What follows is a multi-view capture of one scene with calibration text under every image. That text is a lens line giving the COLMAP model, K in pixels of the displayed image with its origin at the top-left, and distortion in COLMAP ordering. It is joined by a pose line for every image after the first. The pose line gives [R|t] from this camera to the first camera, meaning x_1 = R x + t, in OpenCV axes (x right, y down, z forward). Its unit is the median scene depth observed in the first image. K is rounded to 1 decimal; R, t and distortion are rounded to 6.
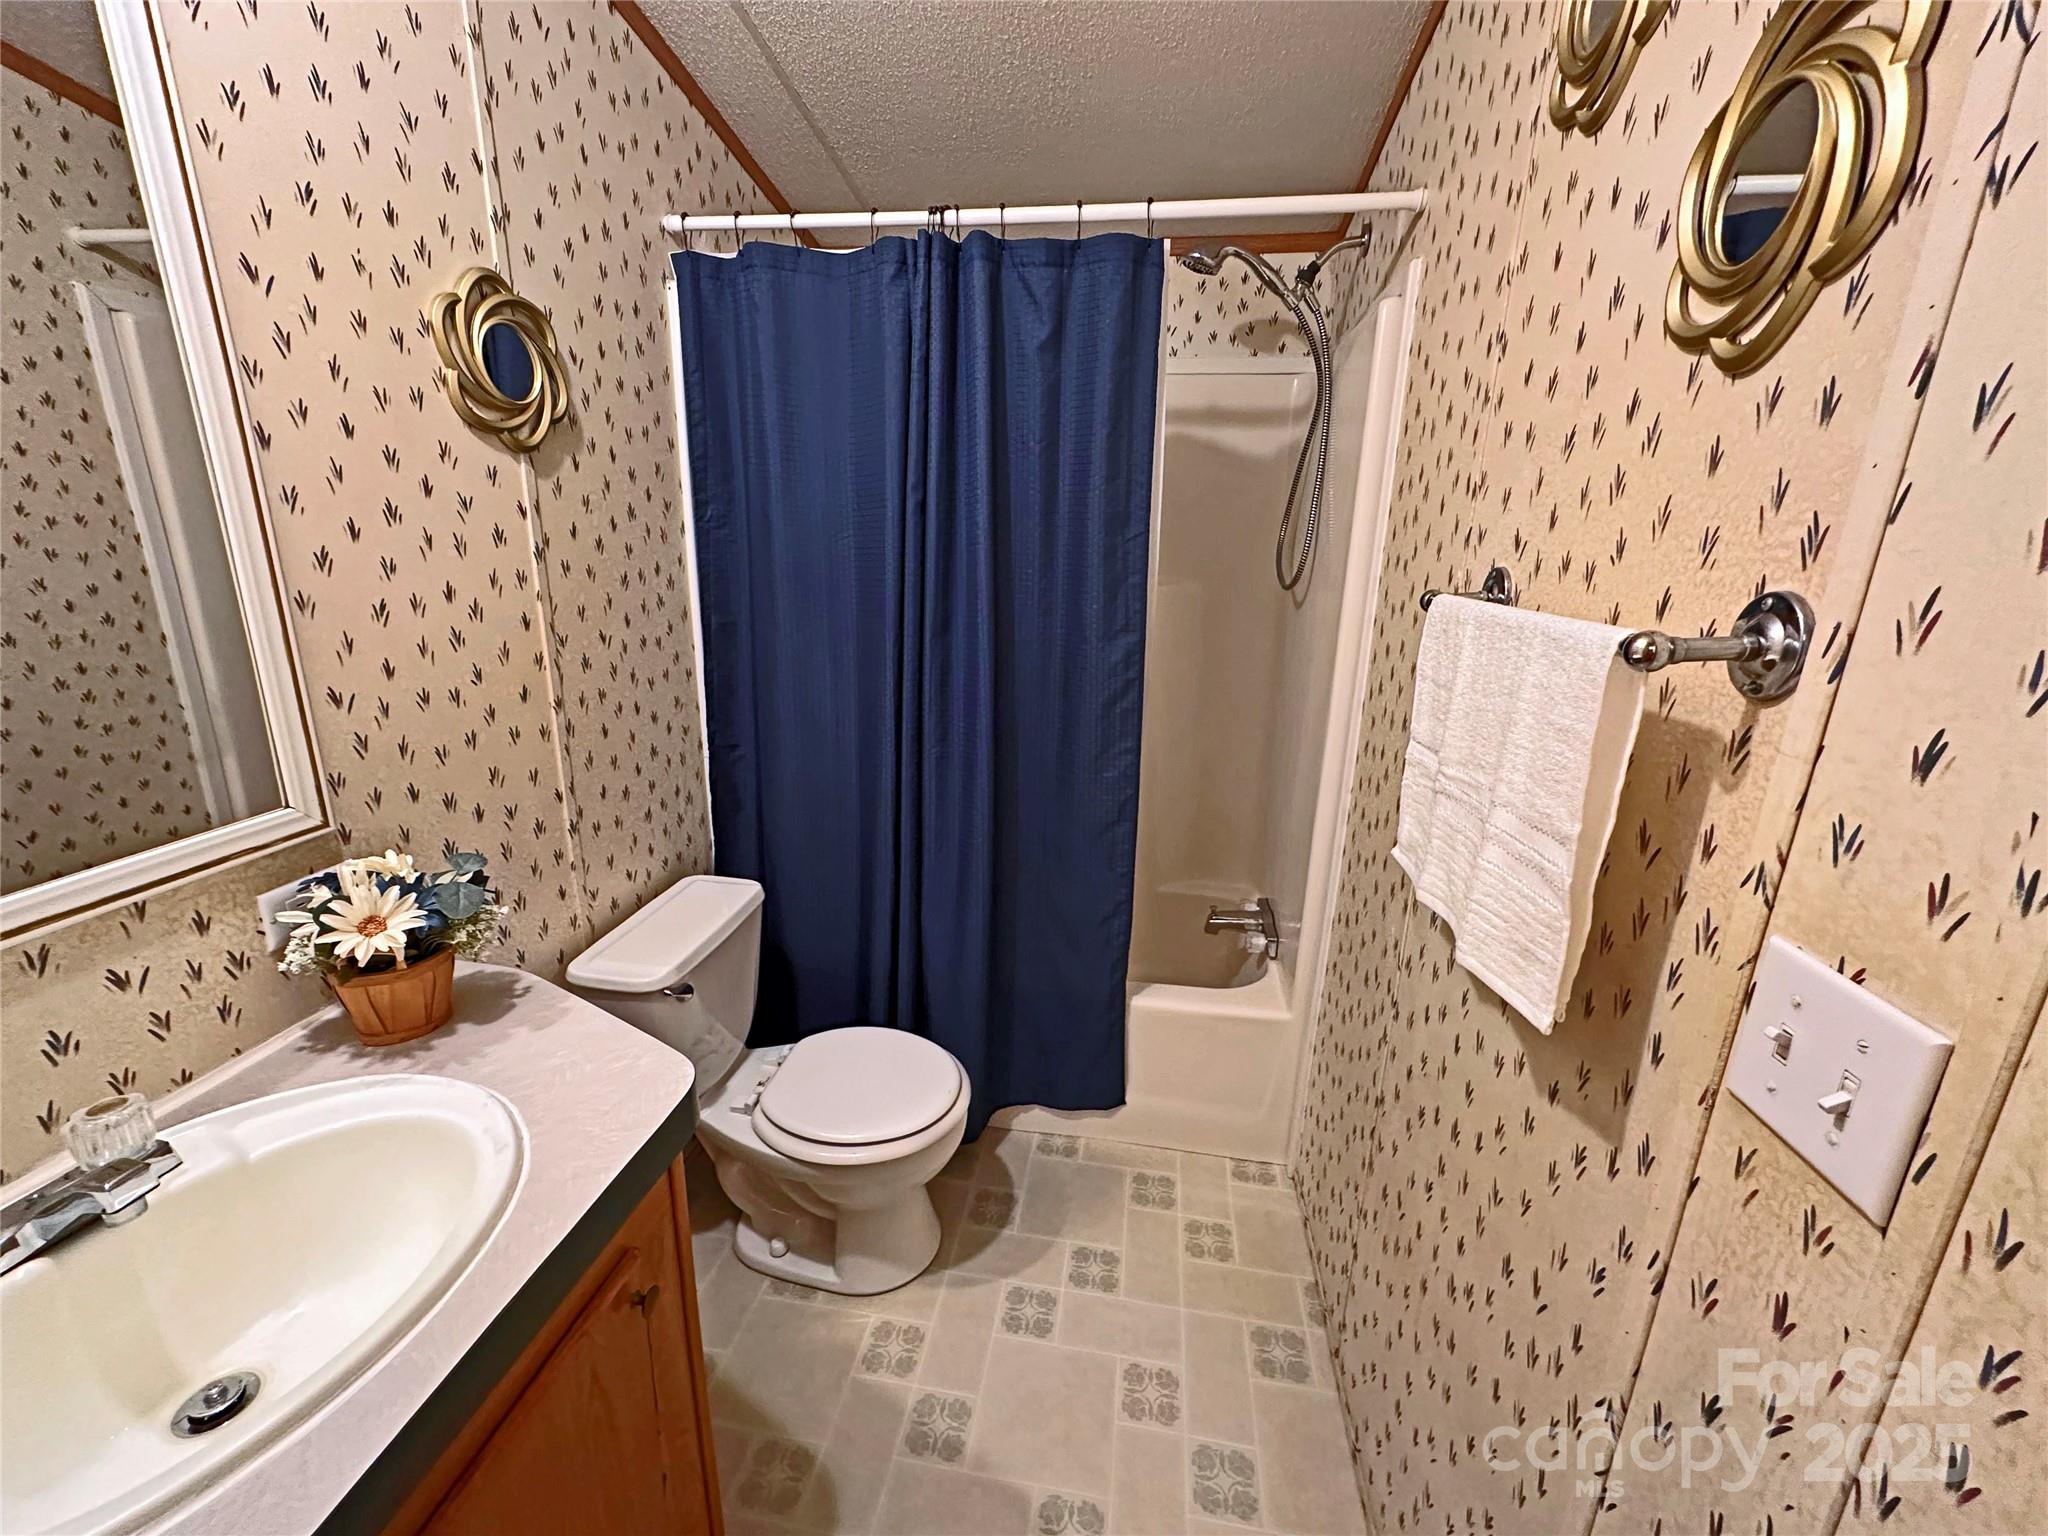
lens RADIAL K [[816.9, 0, 1024.7], [0, 816.9, 765.6], [0, 0, 1]] dist [-0.002115, 0.000461]
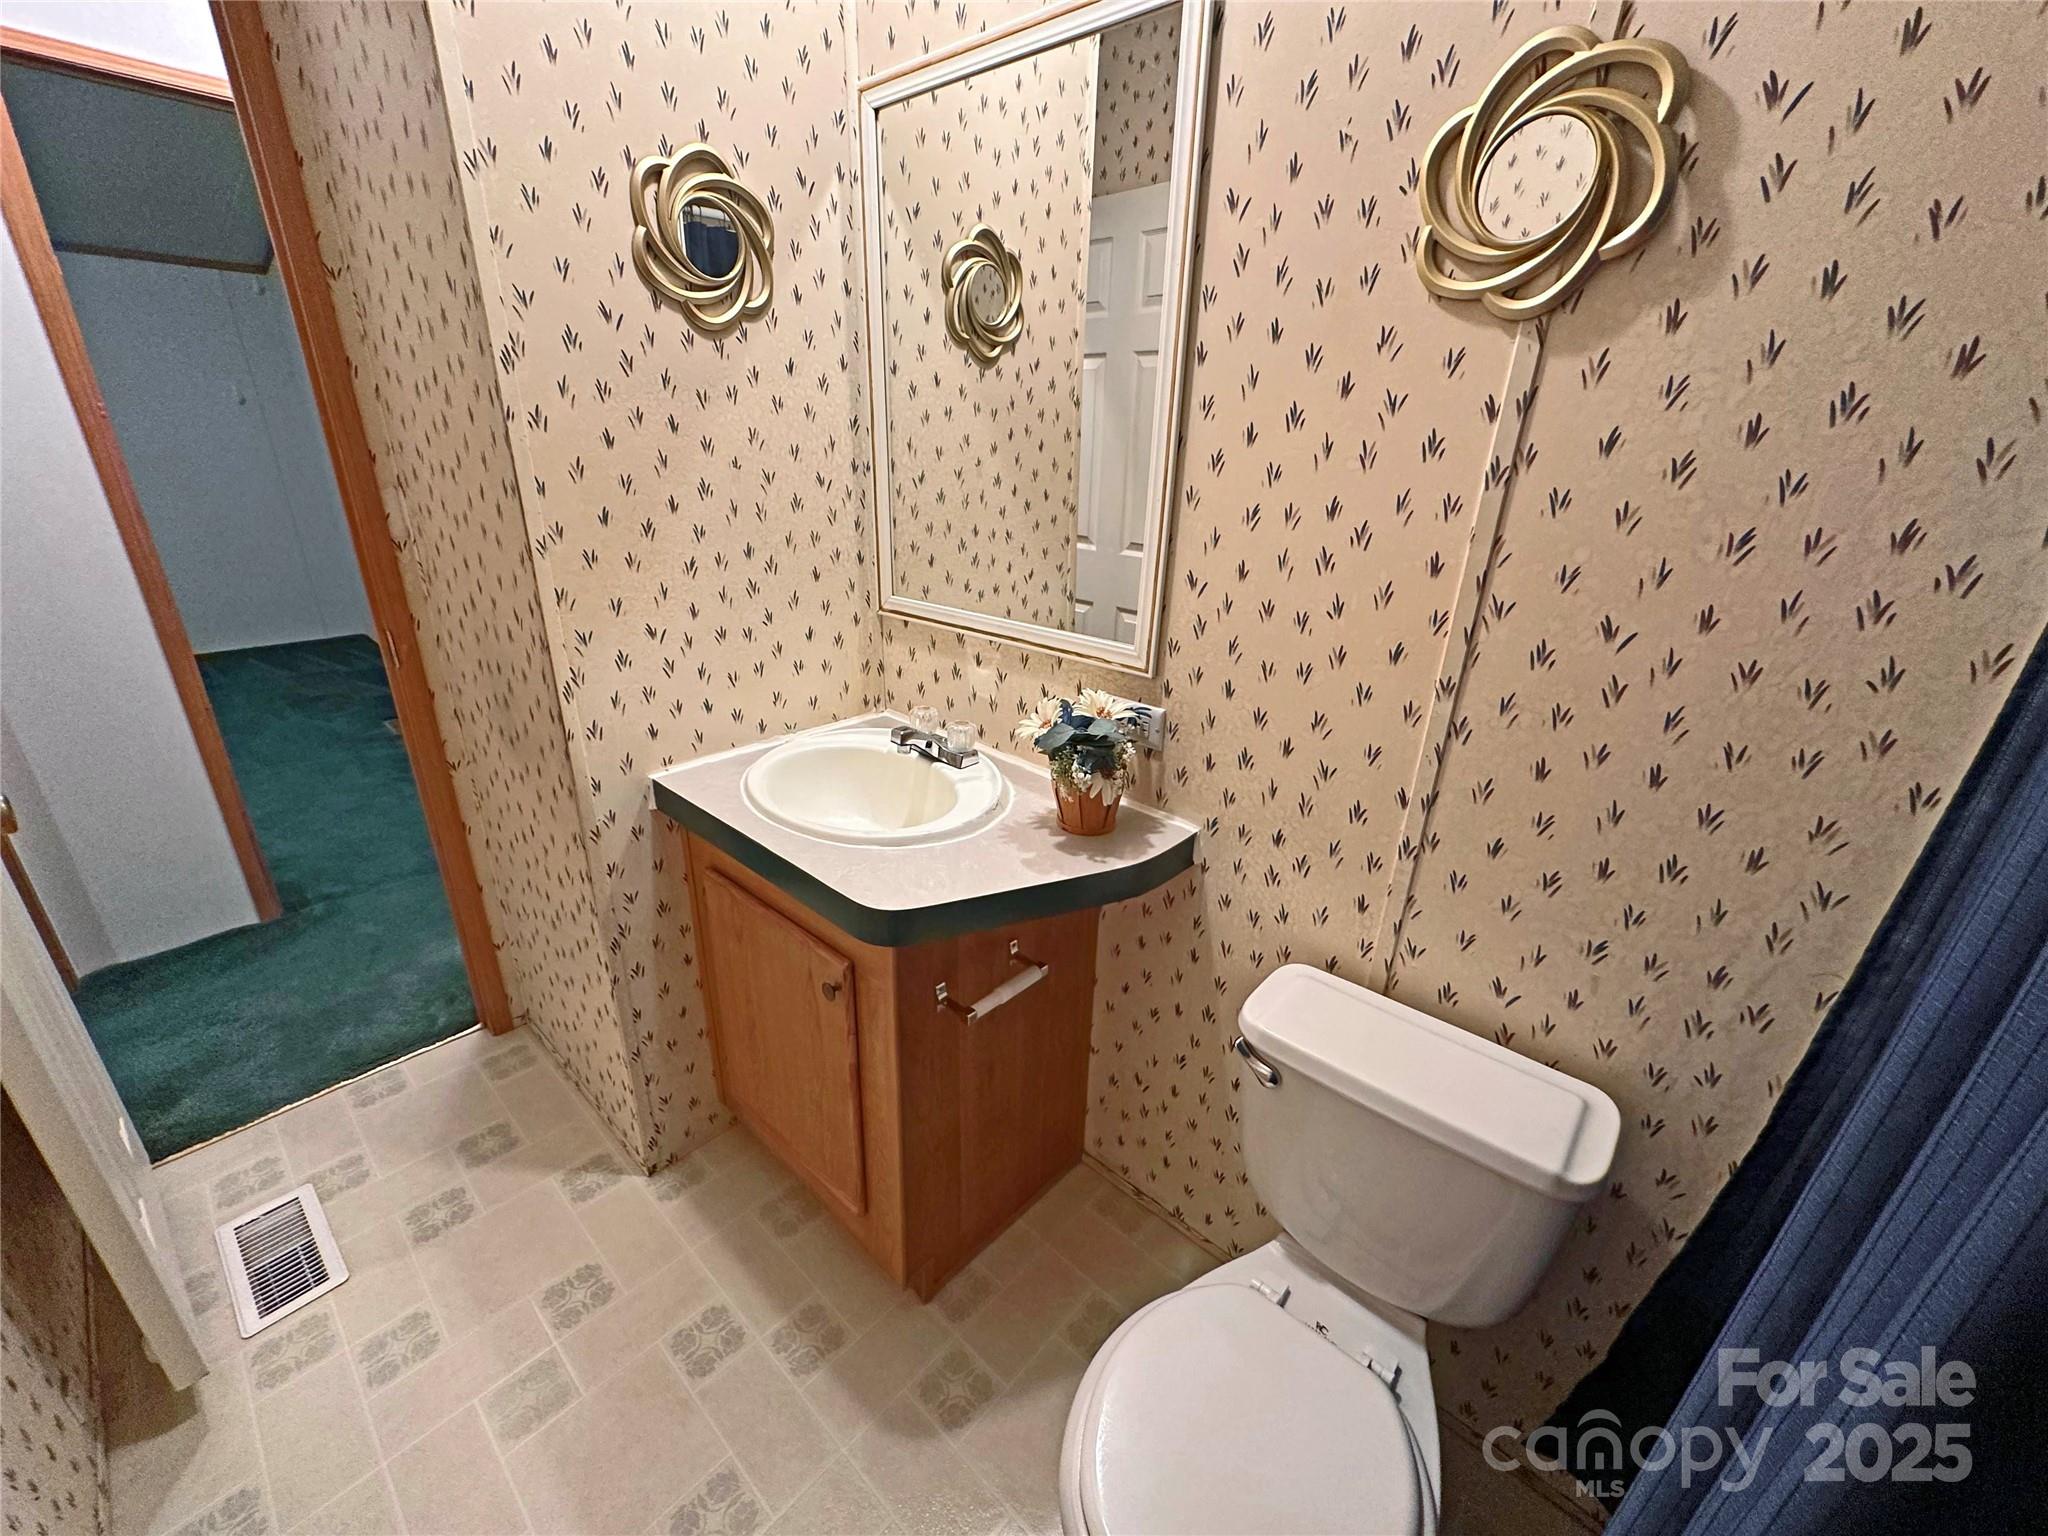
lens RADIAL K [[816.9, 0, 1024.7], [0, 816.9, 765.6], [0, 0, 1]] dist [-0.002115, 0.000461]
pose [[-0.544247, 0.274440, -0.792766, 0.238553], [-0.270873, 0.836879, 0.475669, -0.278543], [0.793992, 0.473621, -0.381130, 1.081852]]
